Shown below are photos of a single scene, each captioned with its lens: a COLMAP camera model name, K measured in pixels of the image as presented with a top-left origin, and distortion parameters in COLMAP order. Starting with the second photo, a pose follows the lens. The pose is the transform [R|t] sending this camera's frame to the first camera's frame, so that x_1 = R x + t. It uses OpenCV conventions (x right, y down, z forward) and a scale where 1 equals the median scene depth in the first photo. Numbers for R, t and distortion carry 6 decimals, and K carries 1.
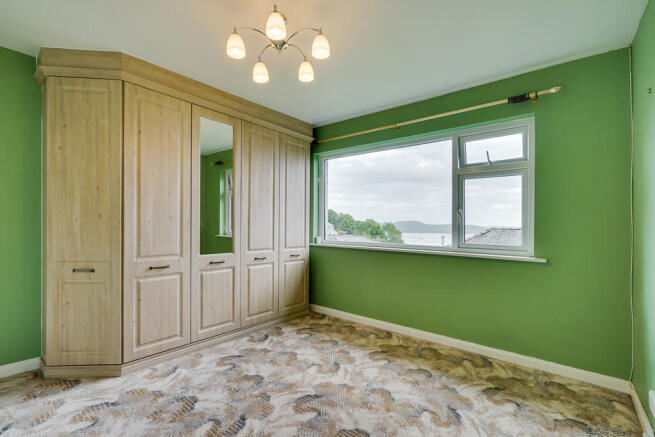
lens RADIAL K [[296.0, 0, 316.0], [0, 296.0, 224.2], [0, 0, 1]] dist [-0.001962, 0.000036]
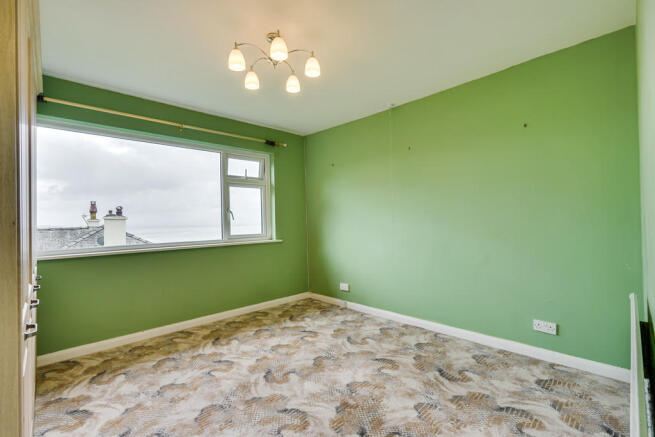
lens RADIAL K [[296.0, 0, 327.3], [0, 296.0, 217.0], [0, 0, 1]] dist [-0.001962, 0.000036]
pose [[0.111175, -0.006550, 0.993779, -0.816878], [0.024817, 0.999685, 0.003812, -0.013251], [-0.993491, 0.024239, 0.111303, 0.467335]]
